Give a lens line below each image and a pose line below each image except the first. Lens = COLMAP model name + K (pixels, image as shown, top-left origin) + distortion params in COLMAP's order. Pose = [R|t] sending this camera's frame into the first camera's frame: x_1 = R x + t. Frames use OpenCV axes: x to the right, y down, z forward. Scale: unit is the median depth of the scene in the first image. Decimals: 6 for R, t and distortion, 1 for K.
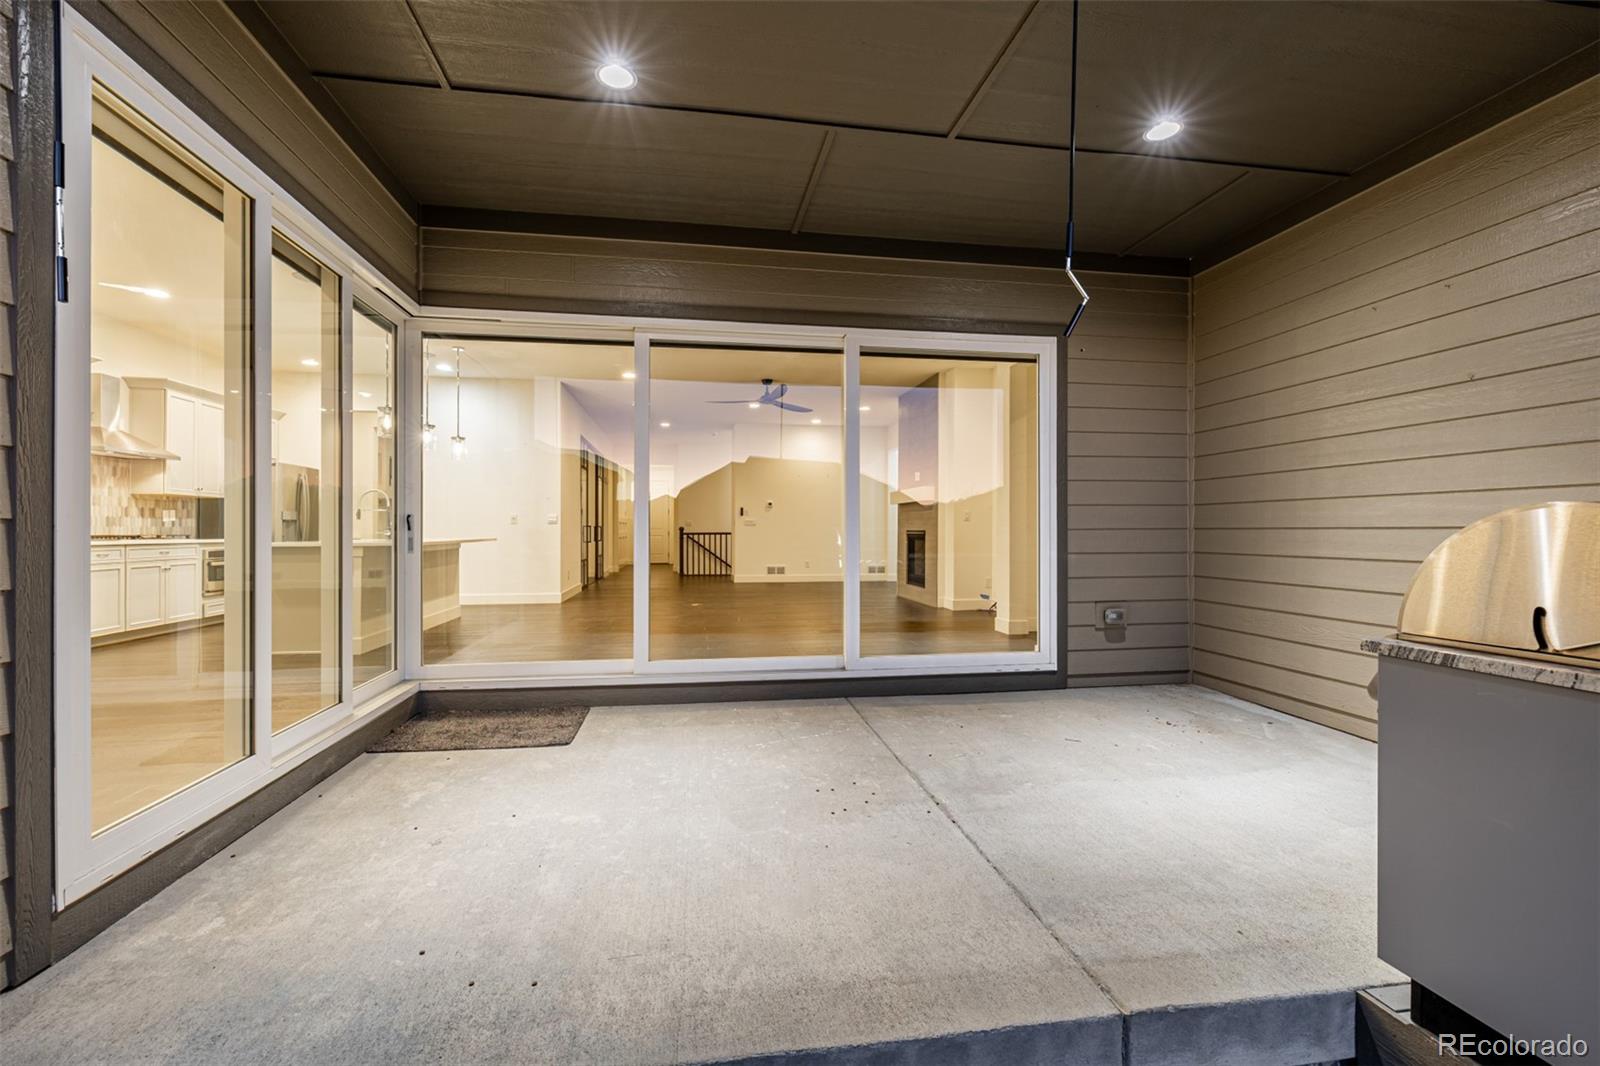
lens RADIAL K [[673.5, 0, 795.1], [0, 673.5, 529.7], [0, 0, 1]] dist [-0.003170, -0.000229]
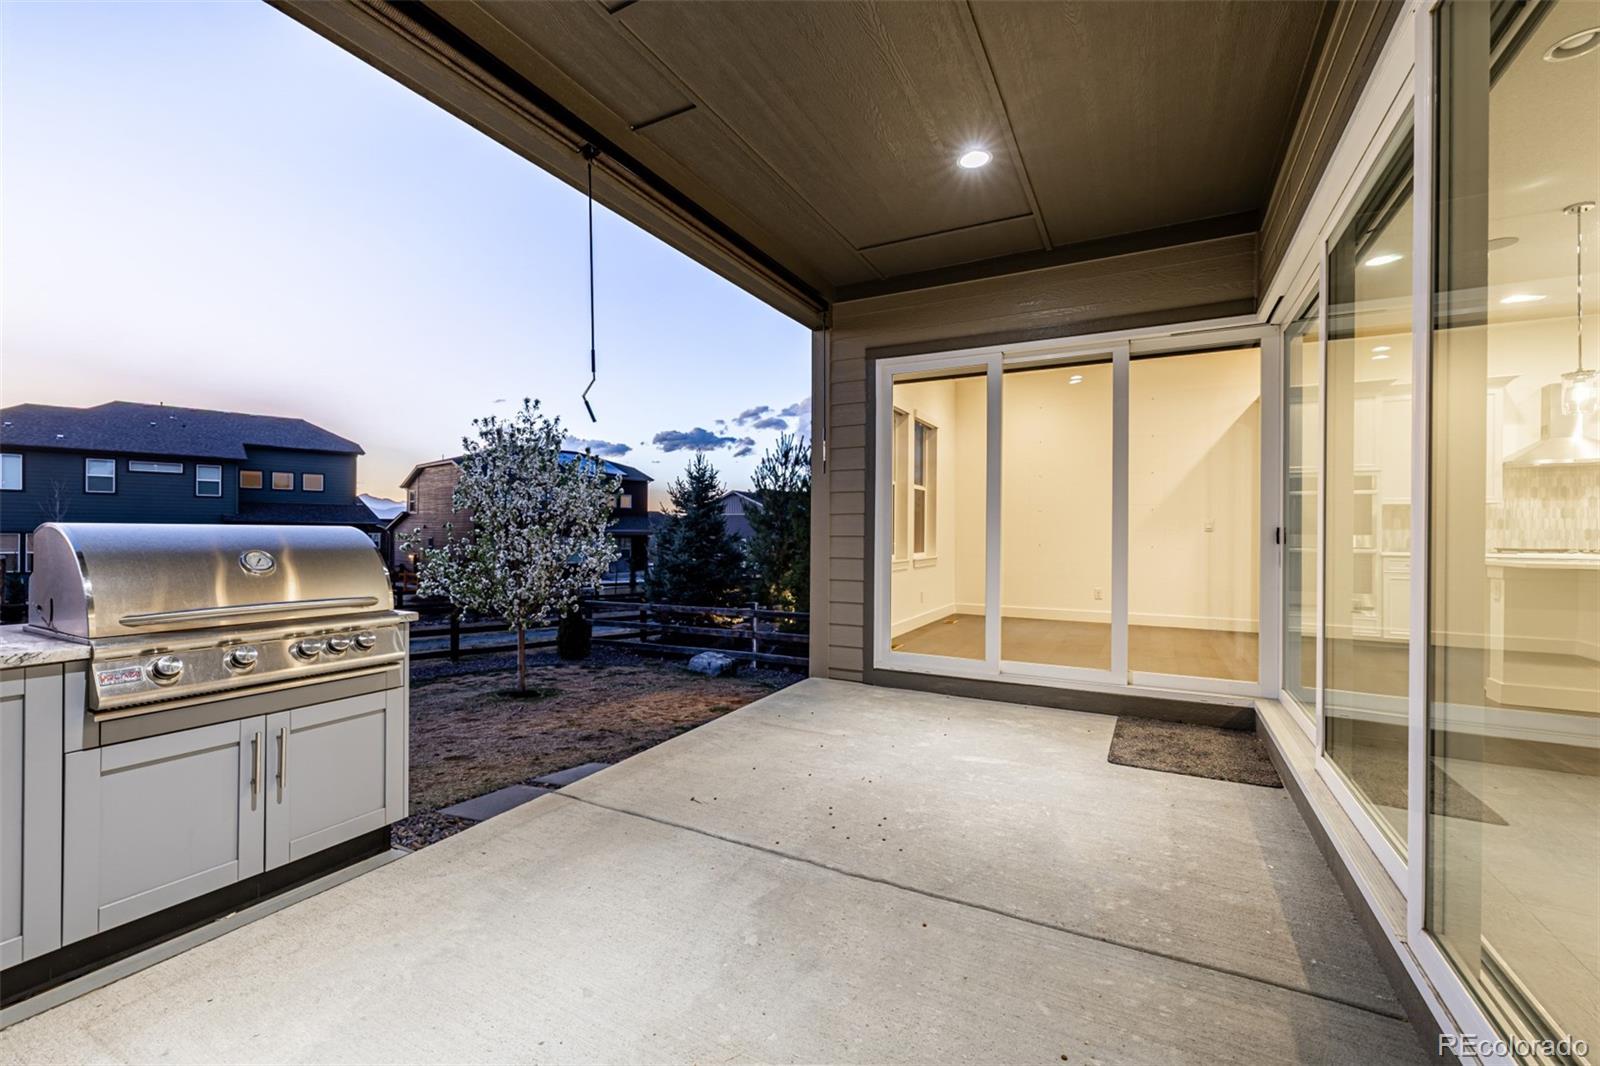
lens RADIAL K [[673.5, 0, 798.3], [0, 673.5, 534.7], [0, 0, 1]] dist [-0.003170, -0.000229]
pose [[-0.605392, -0.003816, -0.795919, 0.889086], [-0.006669, 0.999978, 0.000278, -0.013255], [0.795900, 0.005476, -0.605404, 1.514903]]
